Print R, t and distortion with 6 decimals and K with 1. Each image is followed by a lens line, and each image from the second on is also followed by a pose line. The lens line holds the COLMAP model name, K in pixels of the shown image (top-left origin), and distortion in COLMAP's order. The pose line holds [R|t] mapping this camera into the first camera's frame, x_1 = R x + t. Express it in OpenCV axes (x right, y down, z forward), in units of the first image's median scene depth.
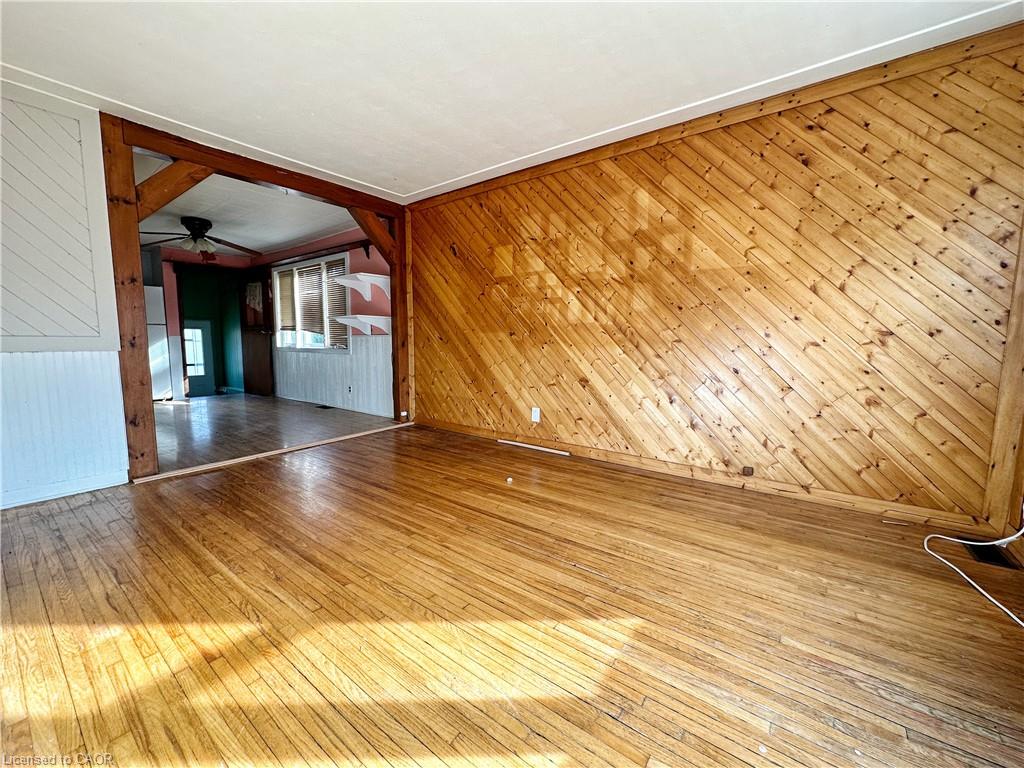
lens RADIAL K [[413.5, 0, 501.8], [0, 413.5, 380.1], [0, 0, 1]] dist [0.004295, 0.000076]
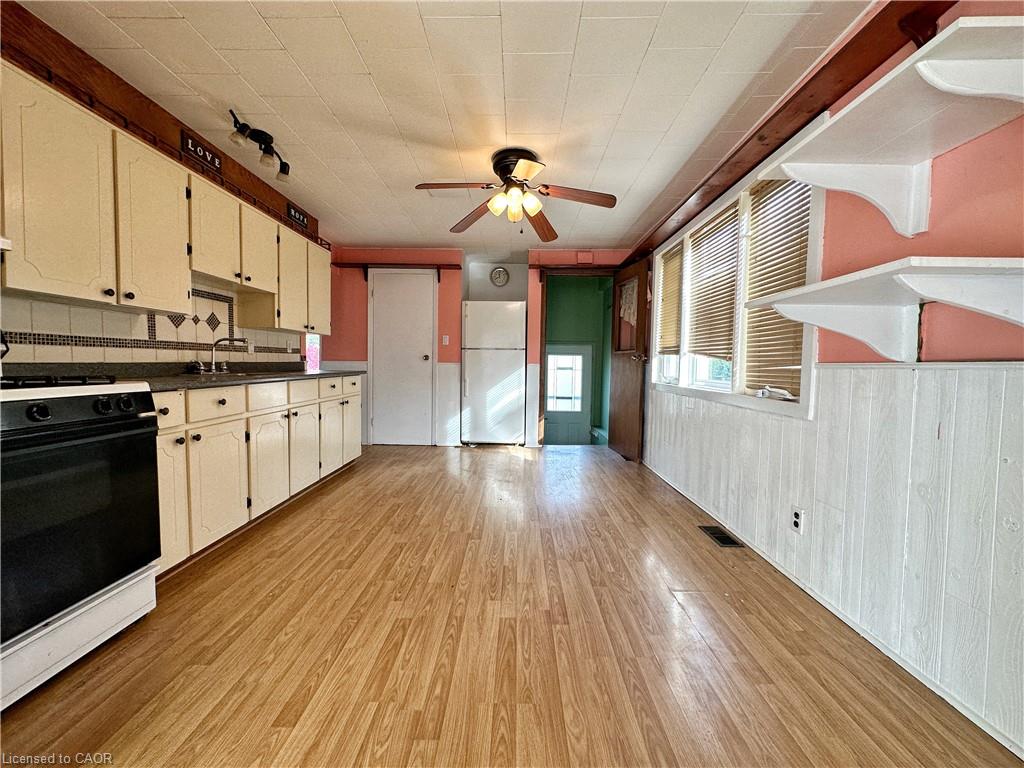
lens RADIAL K [[413.5, 0, 502.7], [0, 413.5, 375.9], [0, 0, 1]] dist [0.004295, 0.000076]
pose [[0.587268, 0.028526, -0.808890, -0.205830], [-0.094792, 0.994925, -0.033734, -0.053307], [0.803823, 0.096487, 0.586992, 0.516241]]
